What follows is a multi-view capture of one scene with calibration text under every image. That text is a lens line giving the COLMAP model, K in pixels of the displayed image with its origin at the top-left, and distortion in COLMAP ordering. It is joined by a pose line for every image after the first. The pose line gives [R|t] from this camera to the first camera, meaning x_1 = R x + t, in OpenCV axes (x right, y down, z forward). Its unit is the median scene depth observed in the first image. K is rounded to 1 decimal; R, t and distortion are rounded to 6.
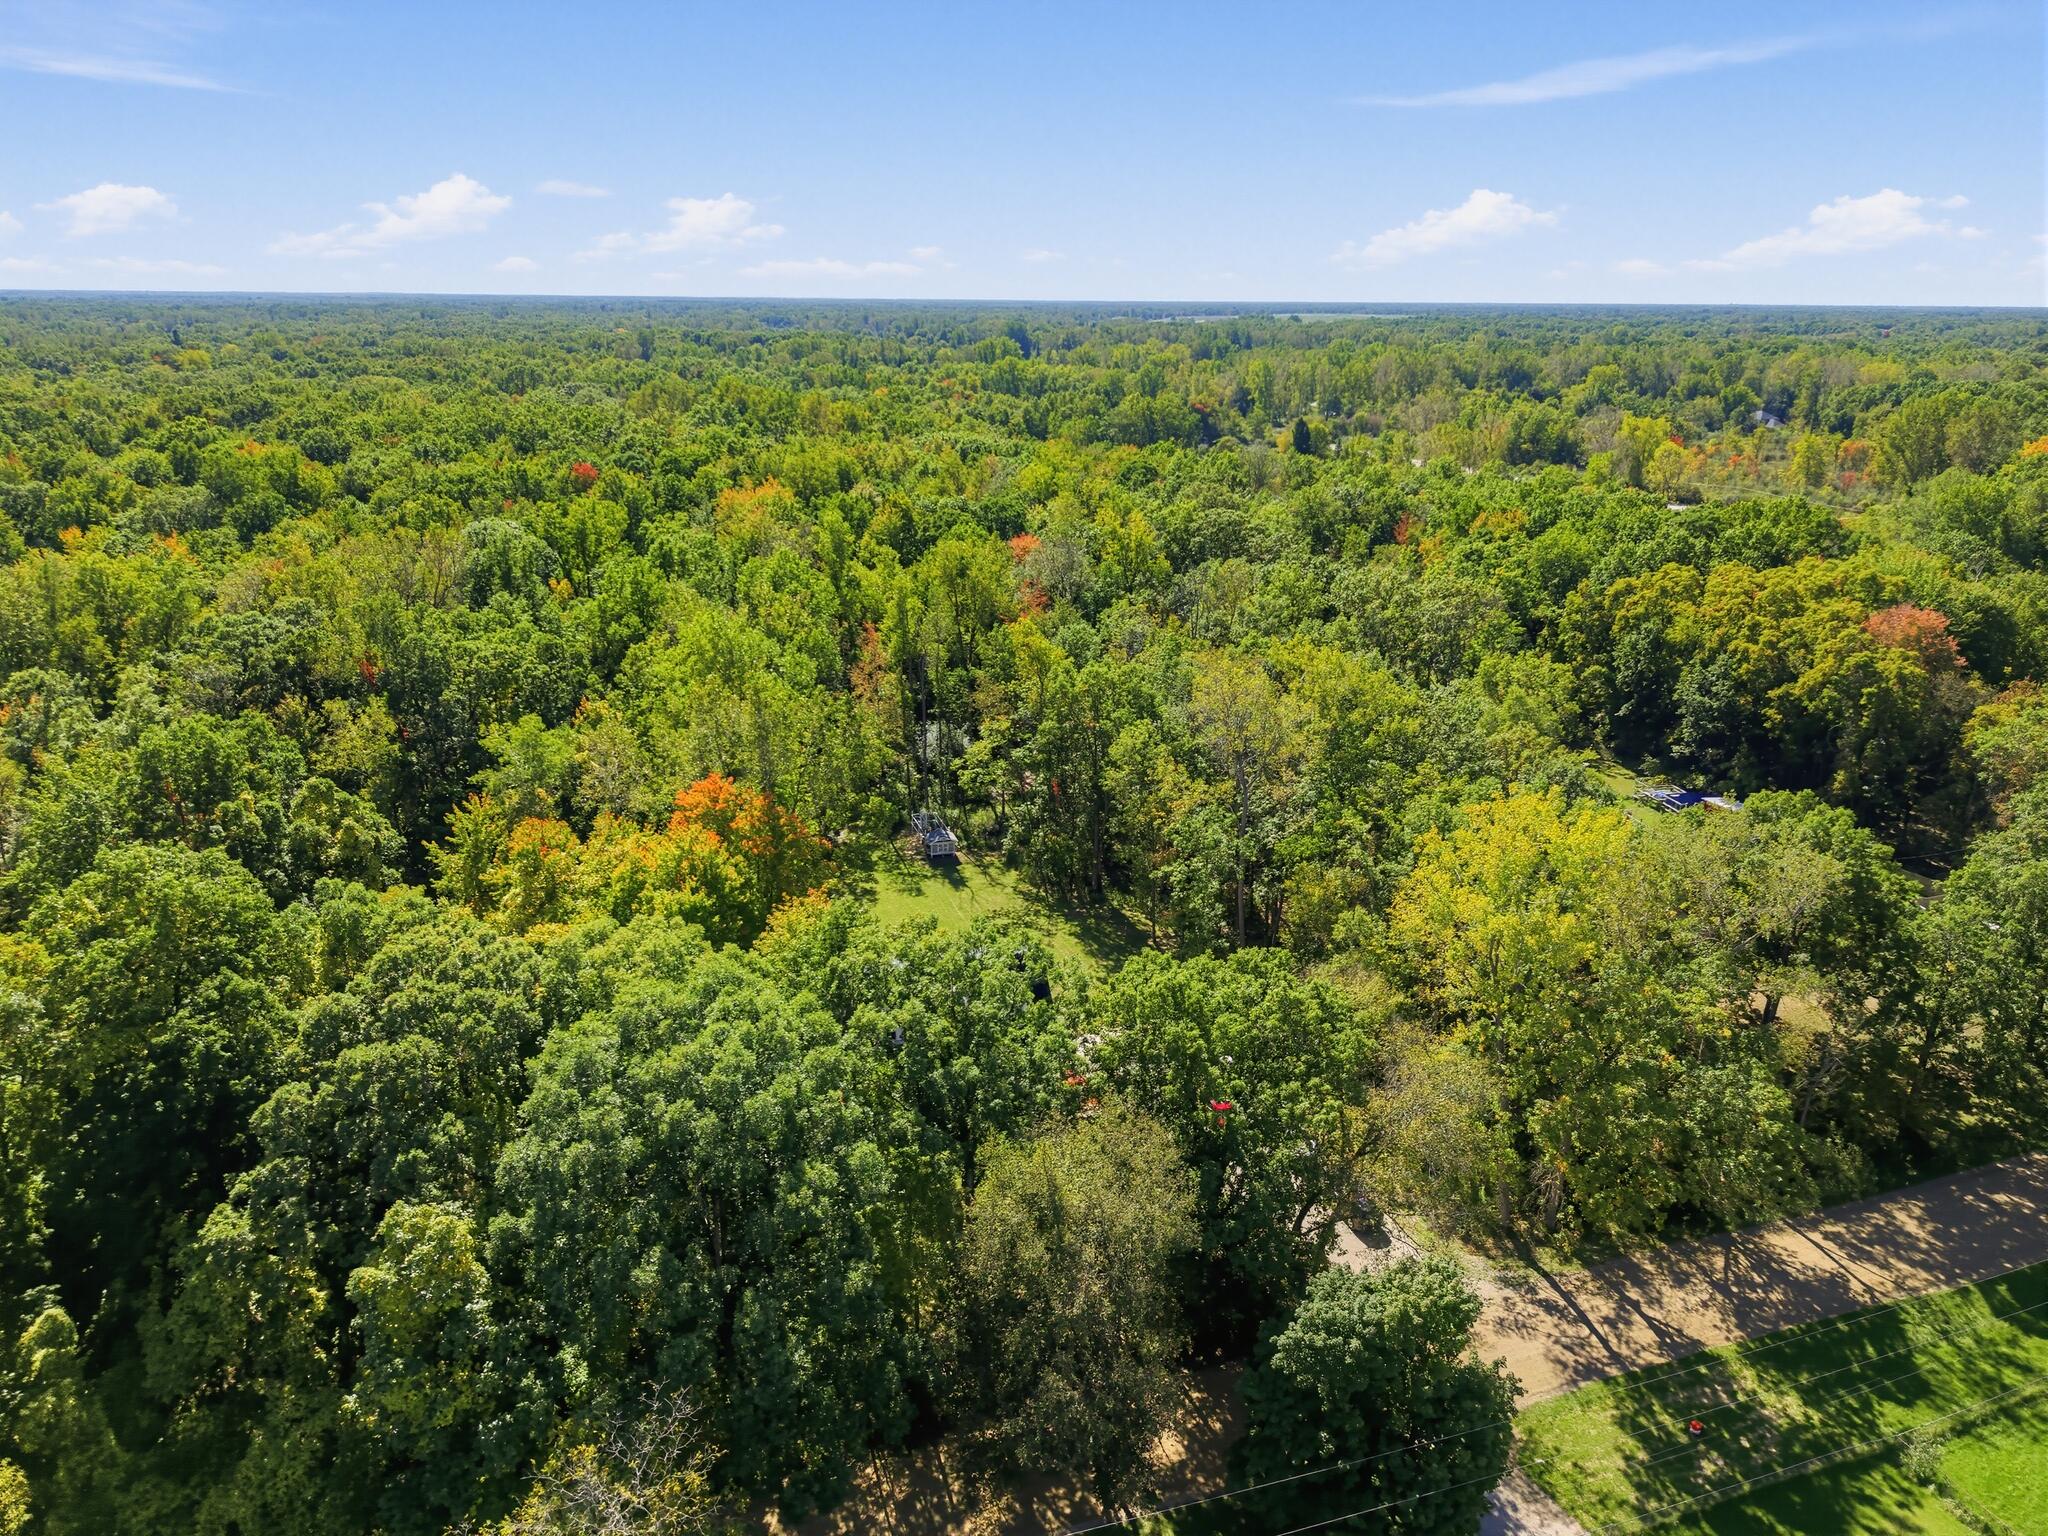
lens RADIAL K [[1359.3, 0, 1023.3], [0, 1359.3, 749.5], [0, 0, 1]] dist [0.019645, -0.015677]
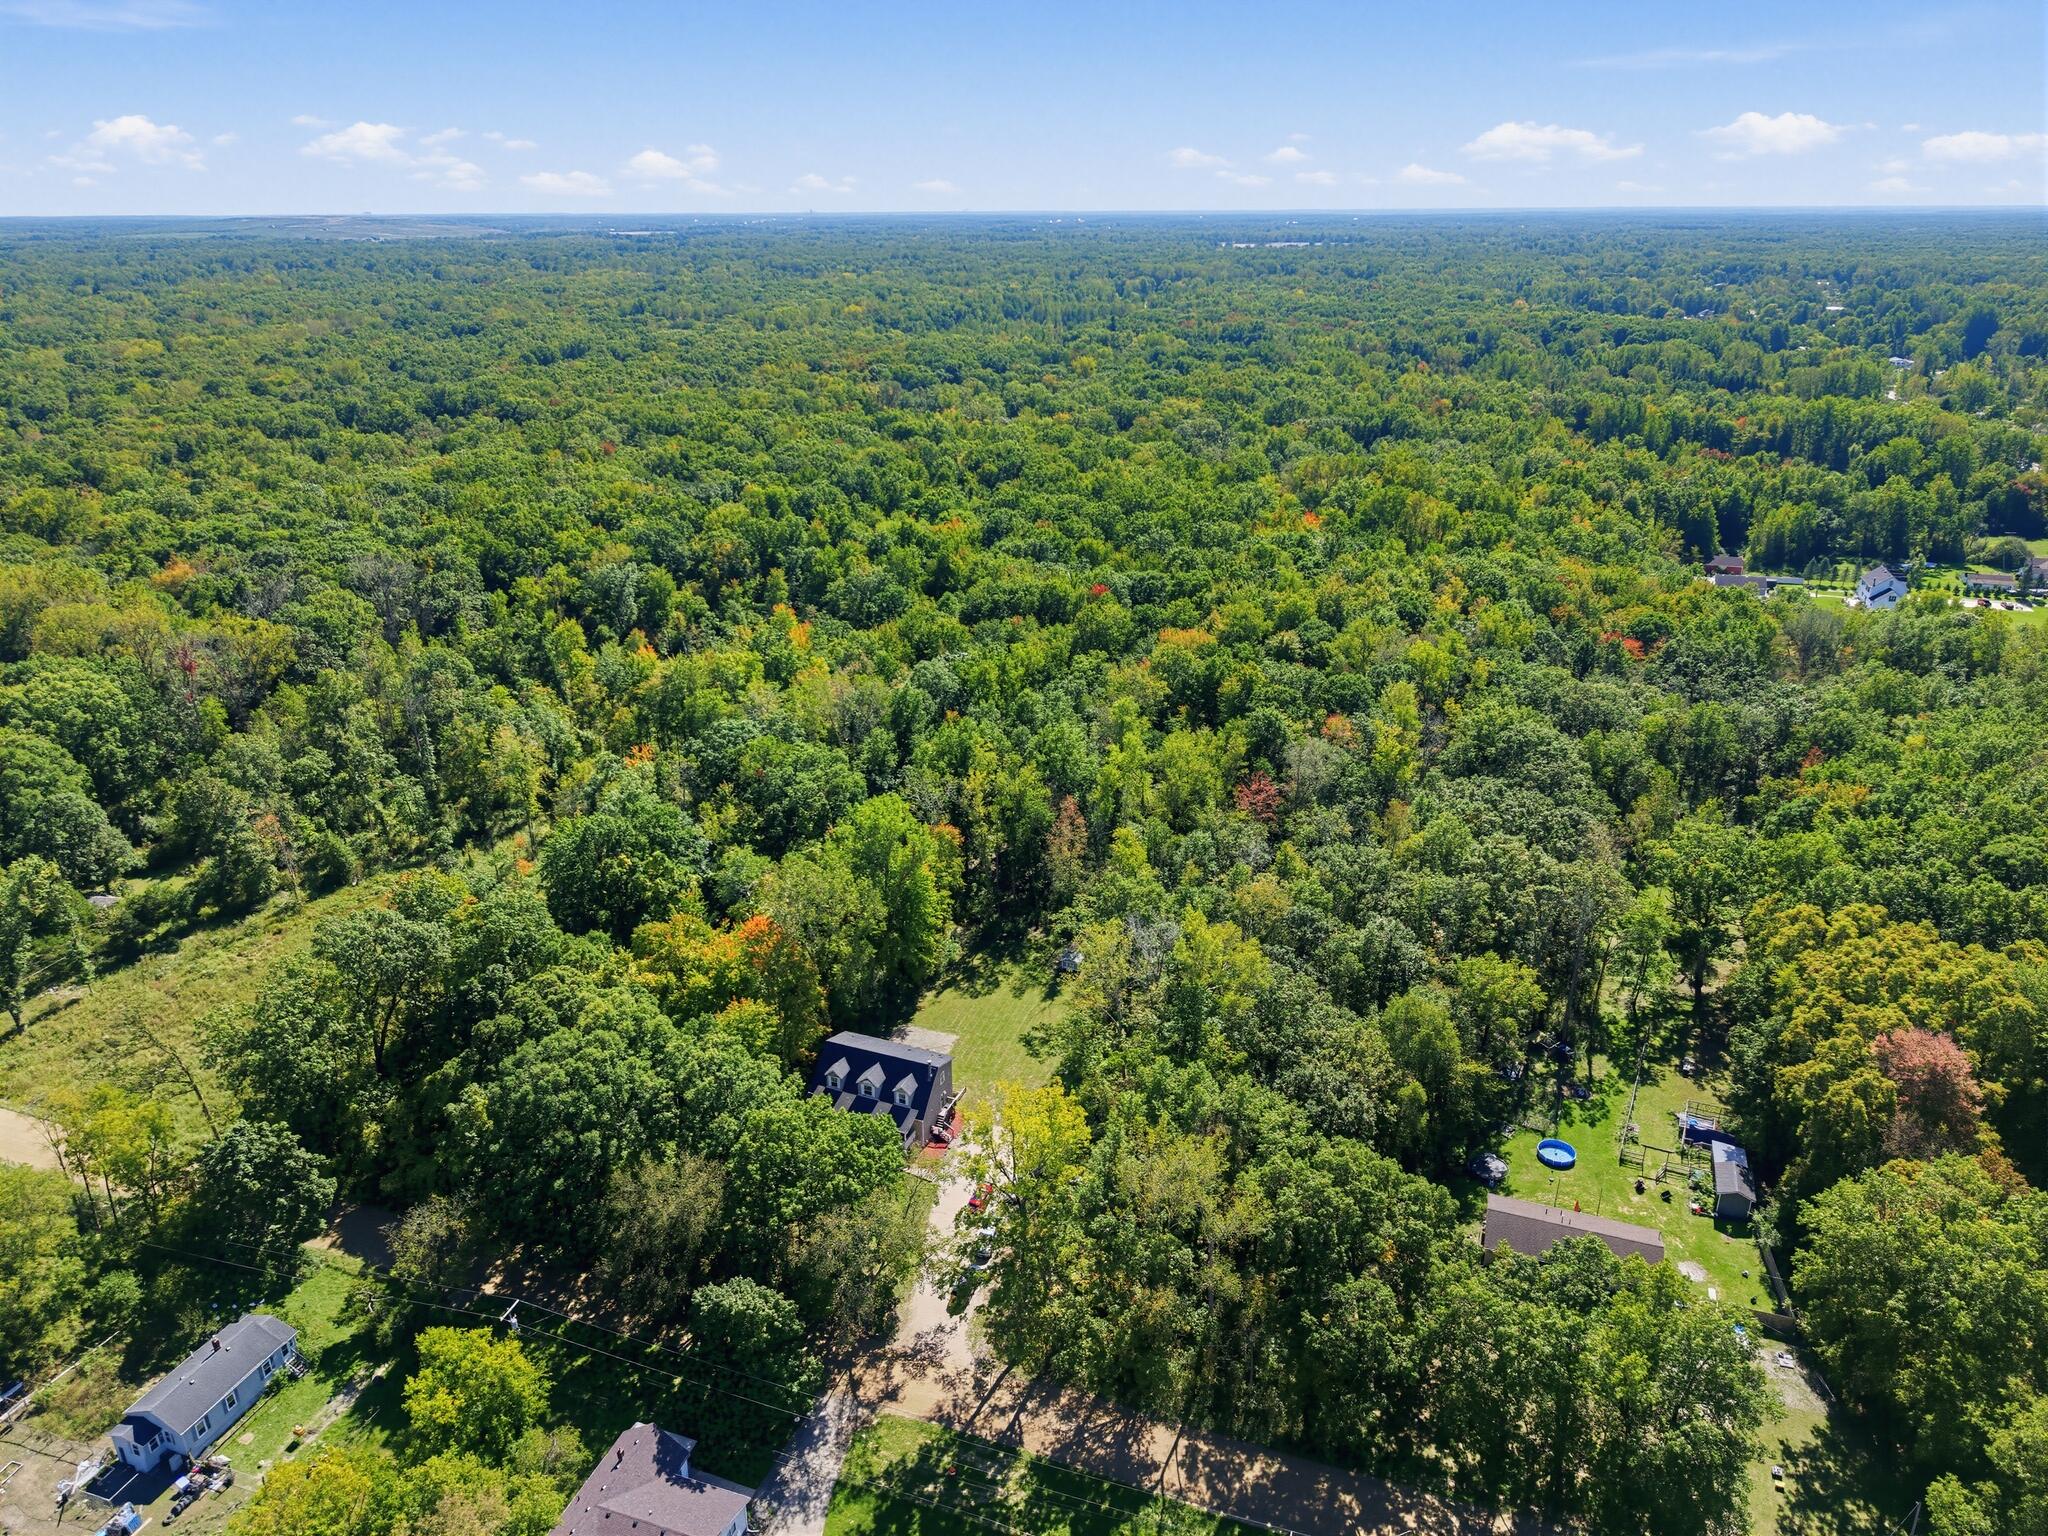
lens RADIAL K [[1359.3, 0, 1045.1], [0, 1359.3, 786.6], [0, 0, 1]] dist [0.019645, -0.015677]
pose [[0.788587, 0.234342, -0.568520, 0.796291], [-0.189155, 0.972153, 0.138345, -0.352728], [0.585108, -0.001558, 0.810954, -0.189779]]
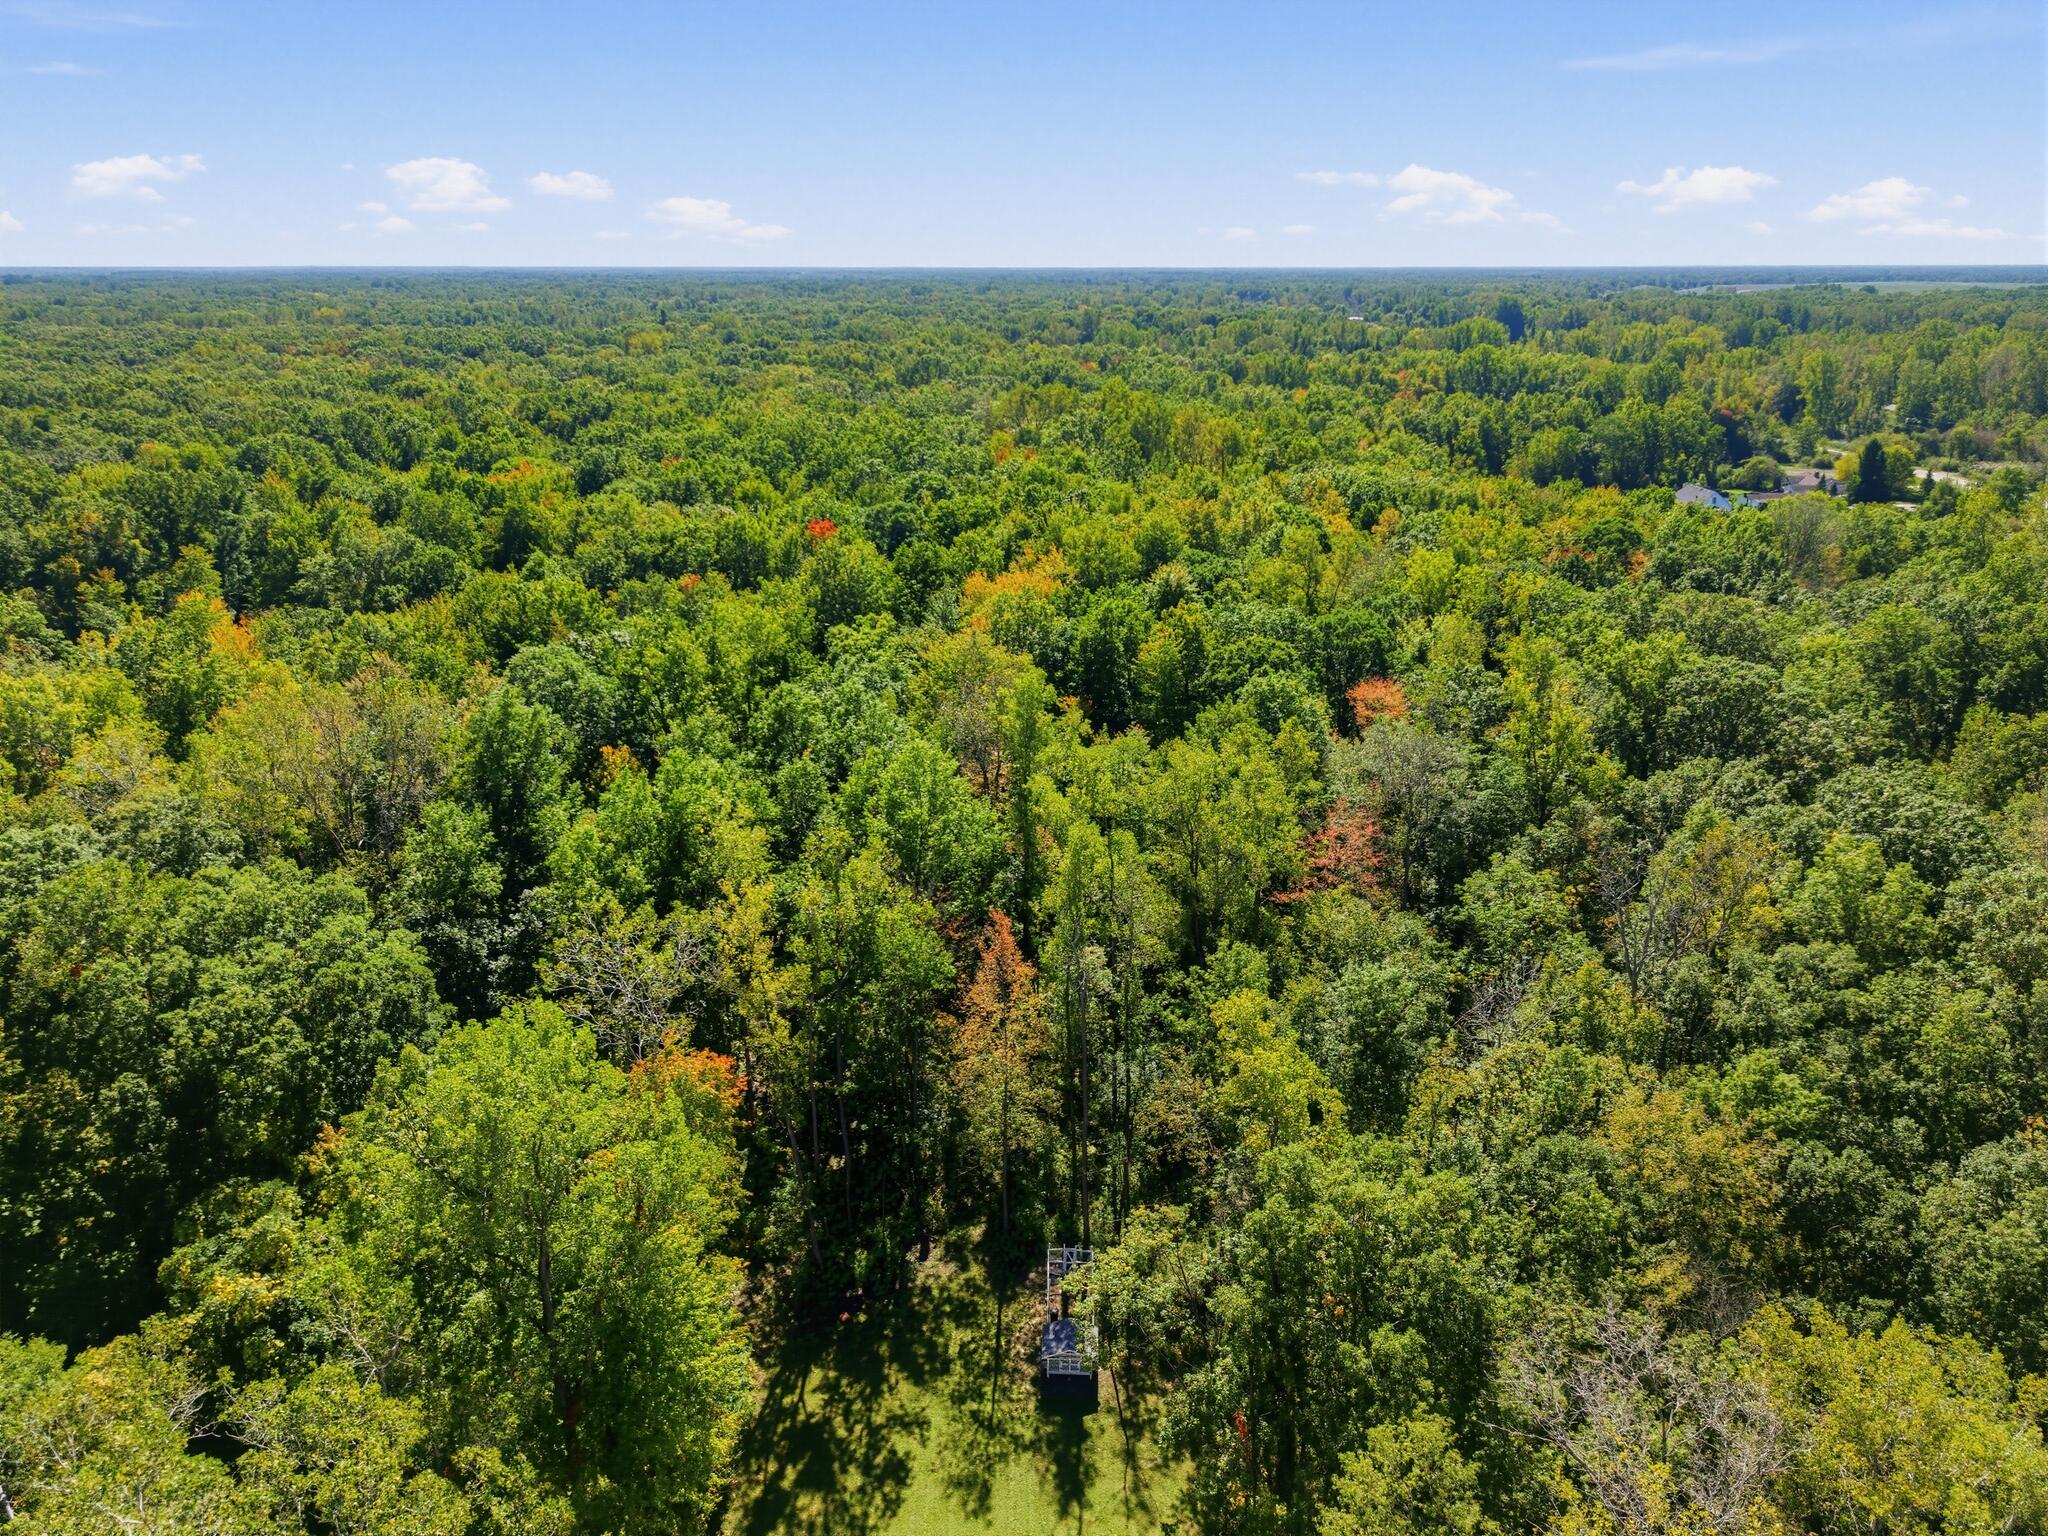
lens RADIAL K [[1359.3, 0, 1036.6], [0, 1359.3, 749.0], [0, 0, 1]] dist [0.019645, -0.015677]
pose [[0.944982, 0.101893, -0.310850, 0.082133], [-0.095722, 0.994790, 0.035088, -0.218699], [0.312805, -0.003403, 0.949811, 0.570960]]
